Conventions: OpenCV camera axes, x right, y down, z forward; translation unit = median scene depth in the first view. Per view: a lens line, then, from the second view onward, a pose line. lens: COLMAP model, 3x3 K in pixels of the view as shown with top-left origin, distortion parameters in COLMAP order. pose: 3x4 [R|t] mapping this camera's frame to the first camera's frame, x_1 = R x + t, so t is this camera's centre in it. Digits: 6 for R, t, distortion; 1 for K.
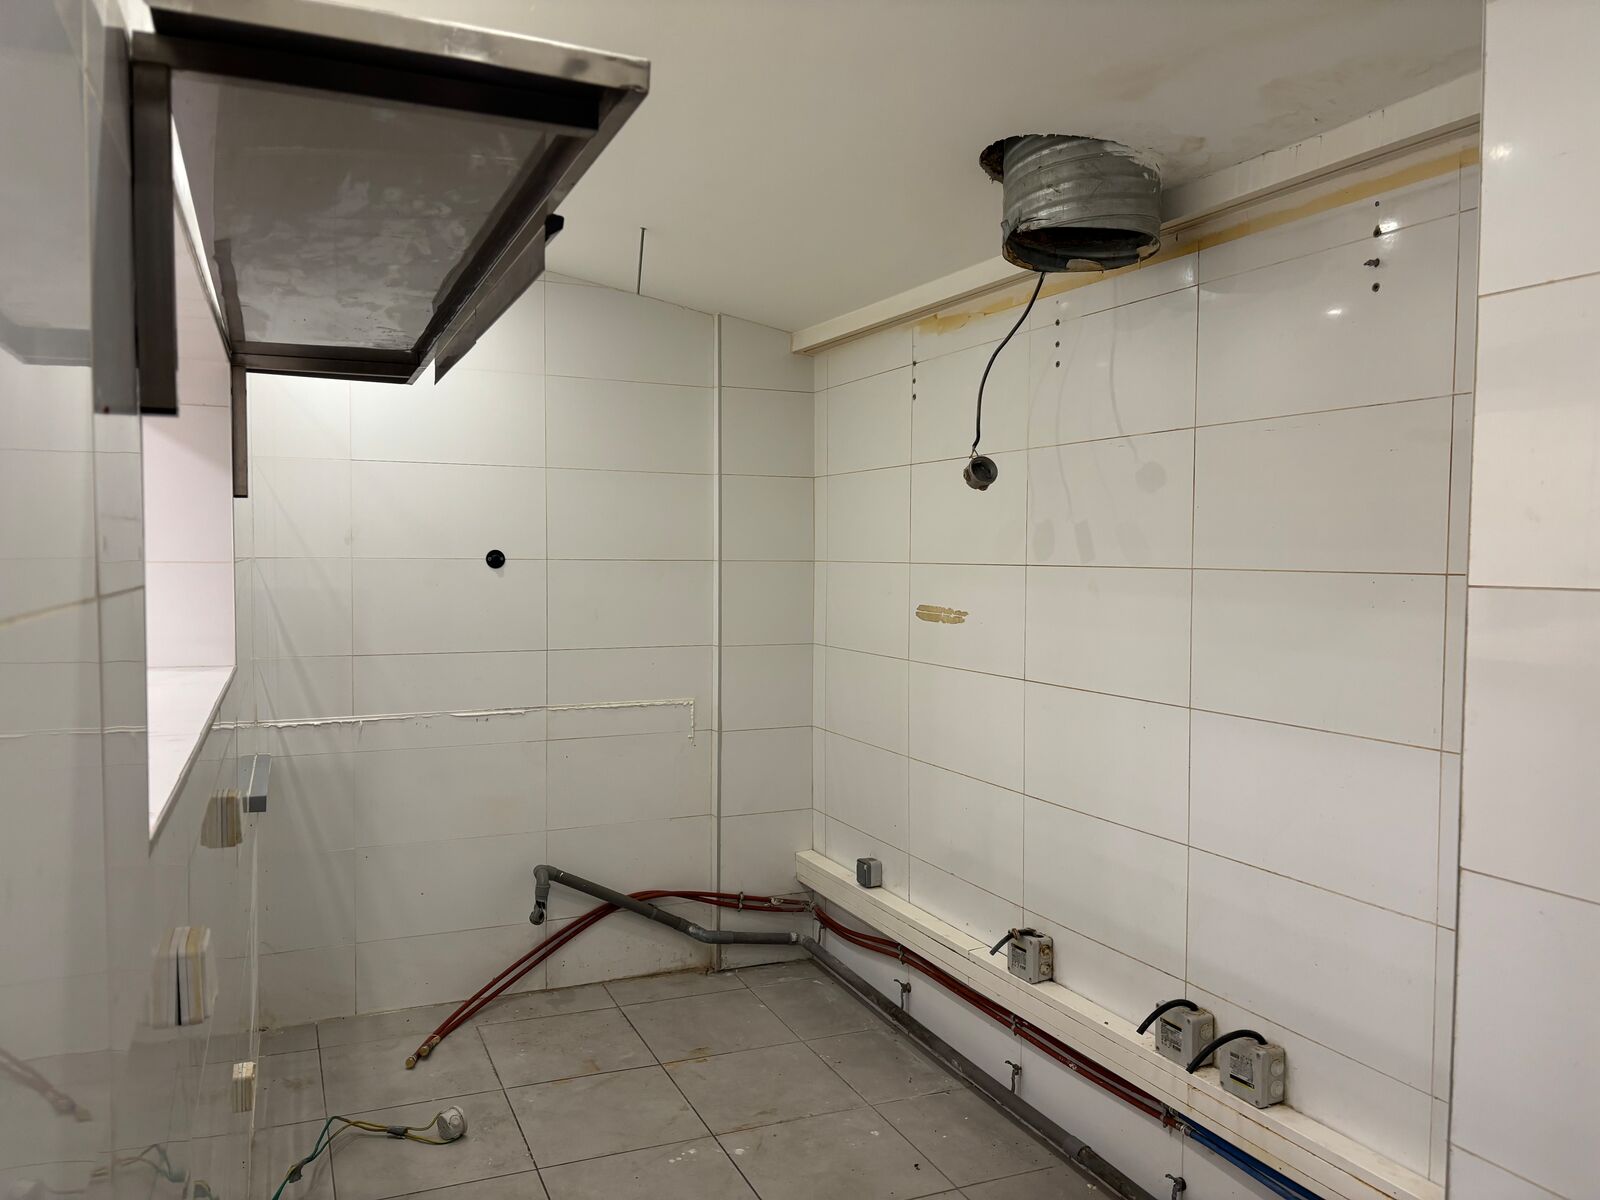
lens RADIAL K [[1212.6, 0, 800.0], [0, 1212.6, 600.0], [0, 0, 1]] dist [0.007797, -0.005869]
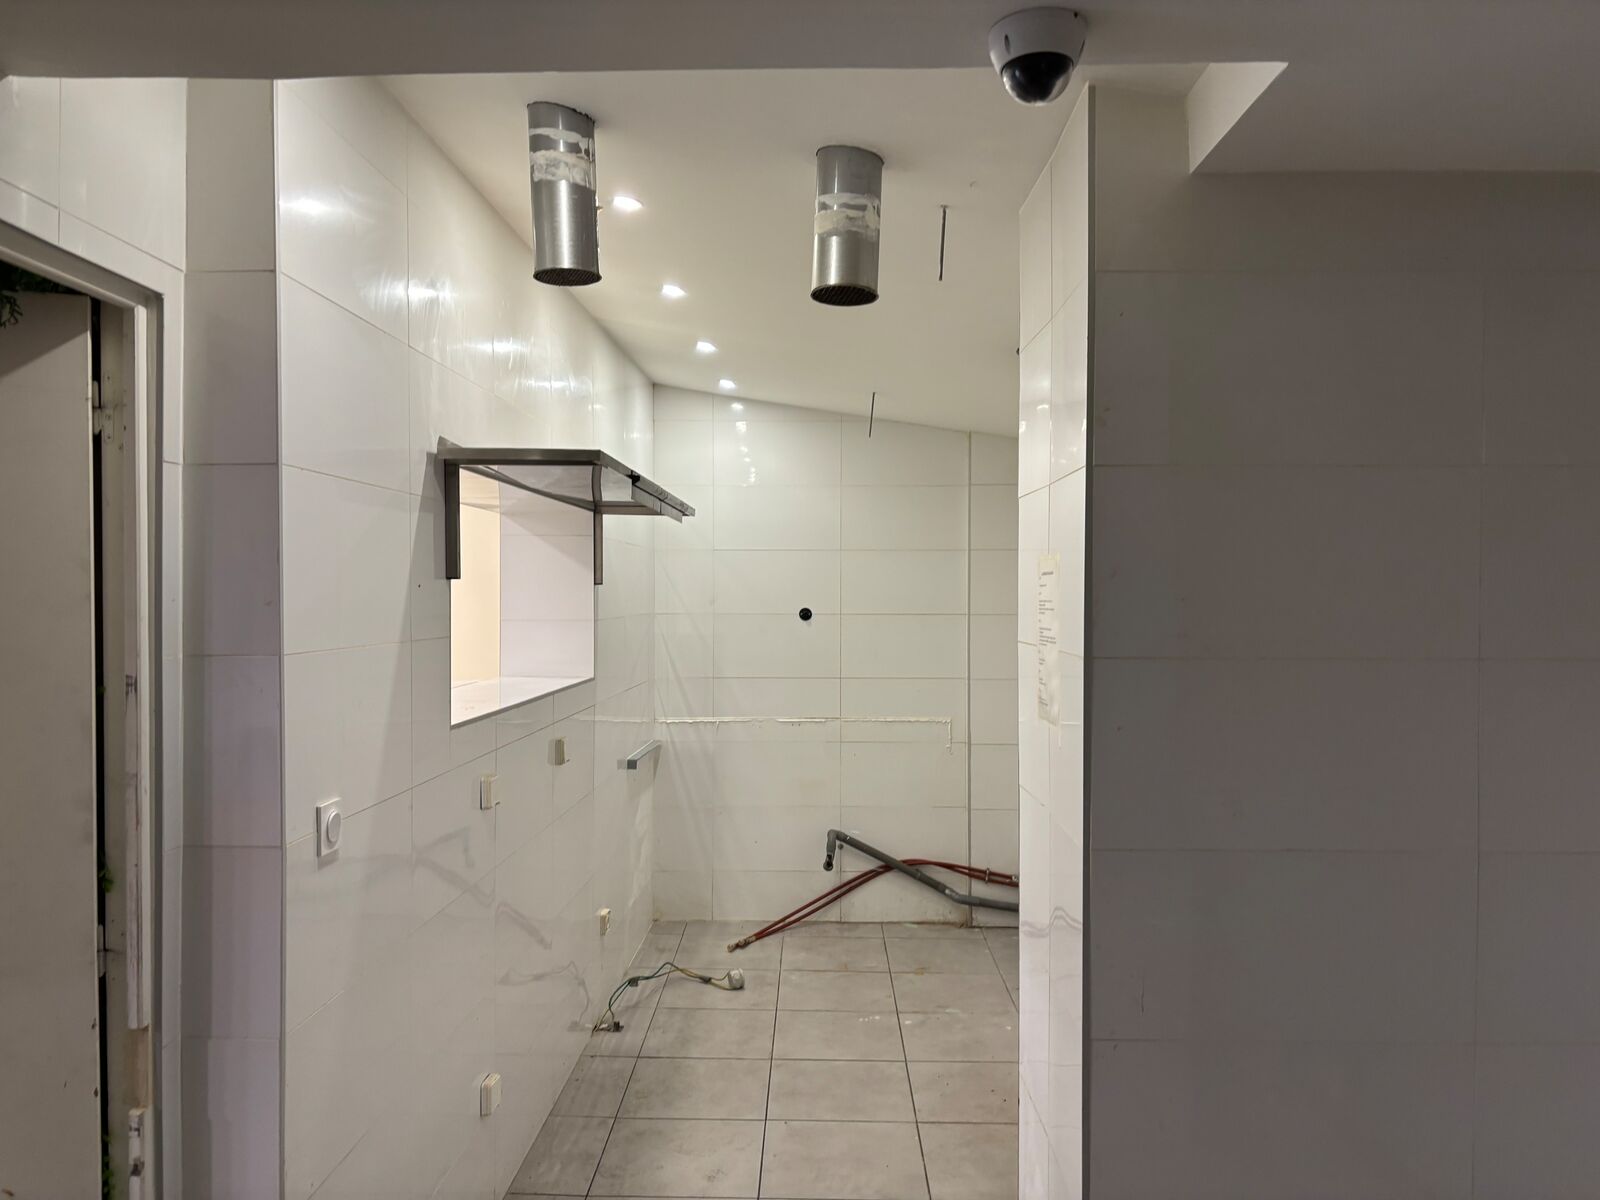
lens RADIAL K [[1212.6, 0, 800.0], [0, 1212.6, 600.0], [0, 0, 1]] dist [0.007797, -0.005869]
pose [[0.910176, 0.003257, -0.414208, 0.333885], [-0.016429, 0.999466, -0.028243, -0.008886], [0.413895, 0.032511, 0.909744, -0.307956]]
